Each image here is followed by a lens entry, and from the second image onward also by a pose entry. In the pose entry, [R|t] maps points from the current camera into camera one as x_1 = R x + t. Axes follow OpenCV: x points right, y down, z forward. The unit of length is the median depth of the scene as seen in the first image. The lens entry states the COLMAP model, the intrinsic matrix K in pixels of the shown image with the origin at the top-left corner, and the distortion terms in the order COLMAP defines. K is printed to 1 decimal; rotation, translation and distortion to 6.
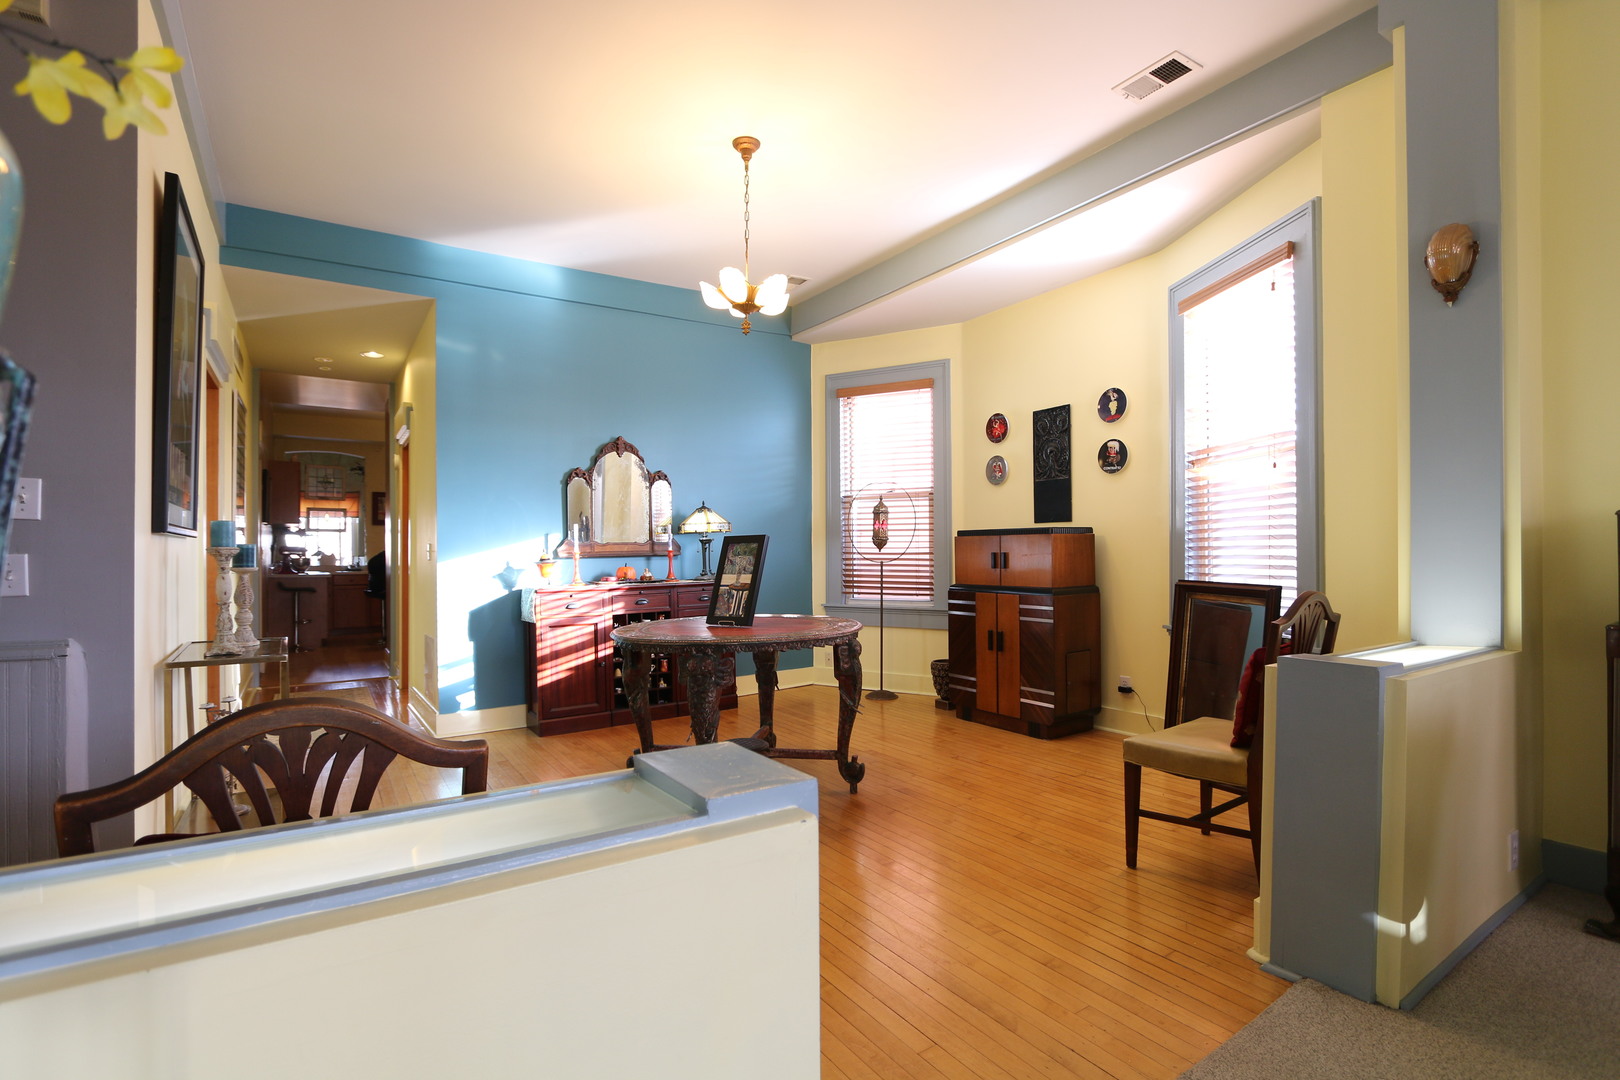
lens RADIAL K [[725.3, 0, 810.0], [0, 725.3, 540.0], [0, 0, 1]] dist [0.000555, -0.000132]
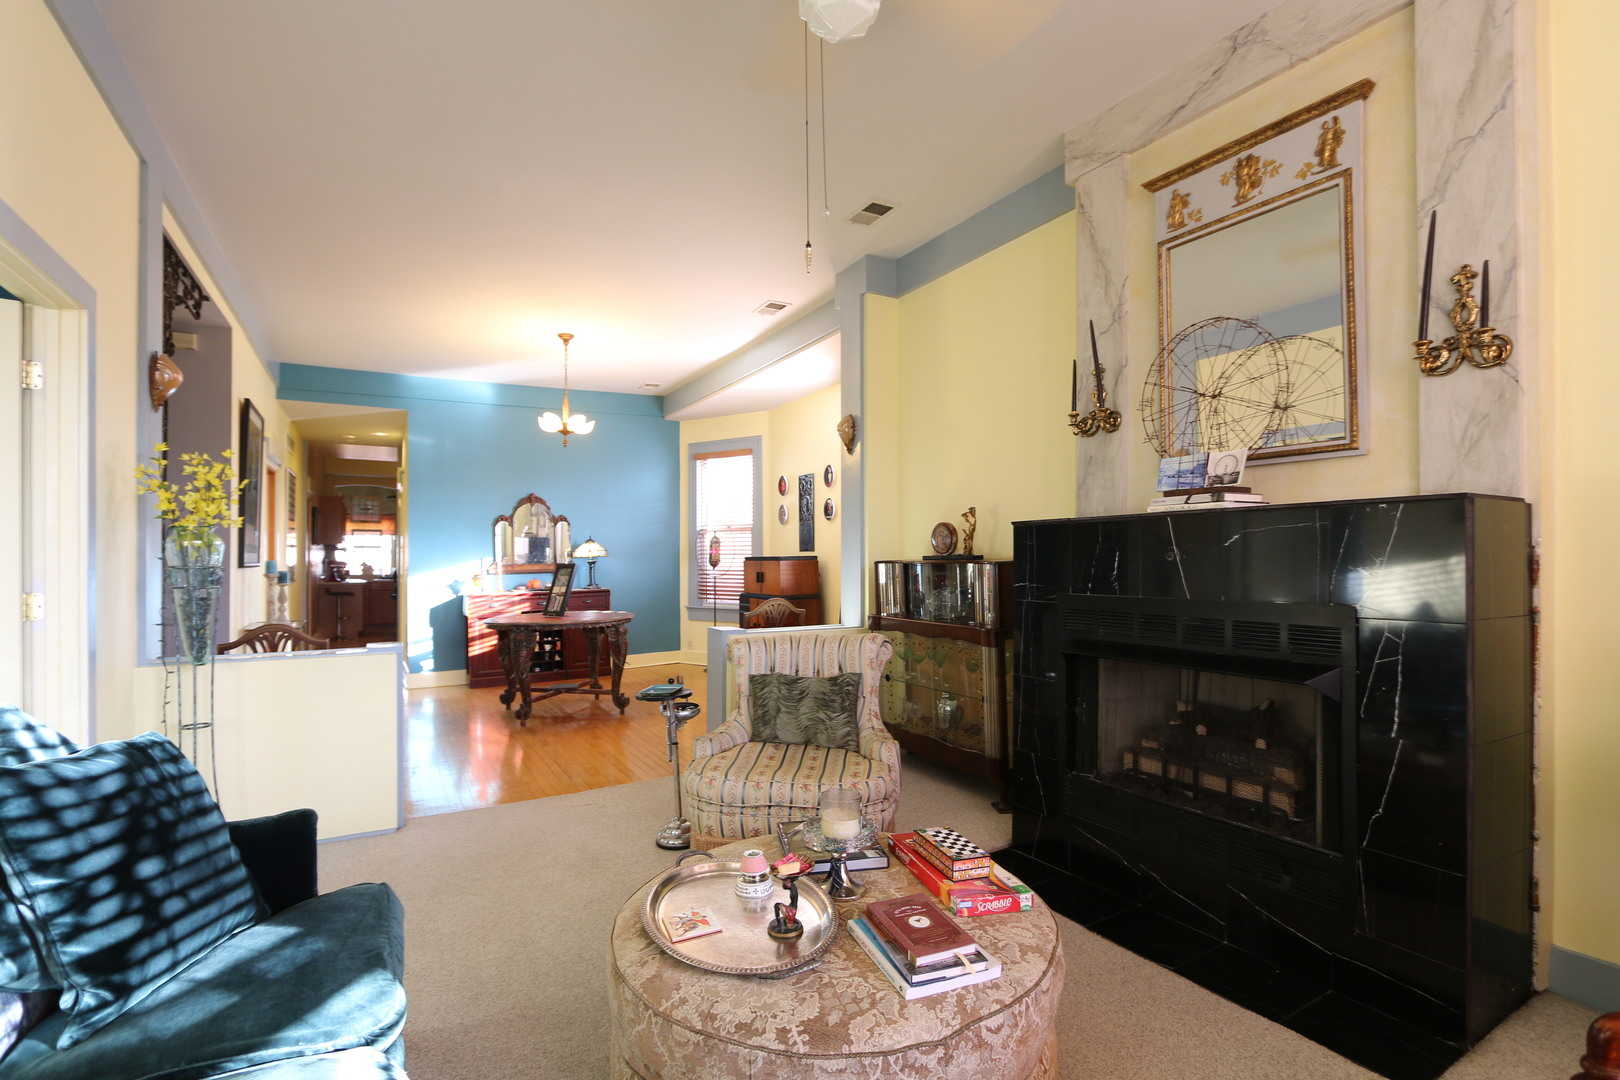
lens RADIAL K [[753.1, 0, 810.0], [0, 753.1, 540.0], [0, 0, 1]] dist [0.034400, 0.000449]
pose [[0.995621, -0.000781, -0.093478, 0.470555], [0.000423, 0.999992, -0.003852, -0.040376], [0.093481, 0.003795, 0.995614, -0.524287]]
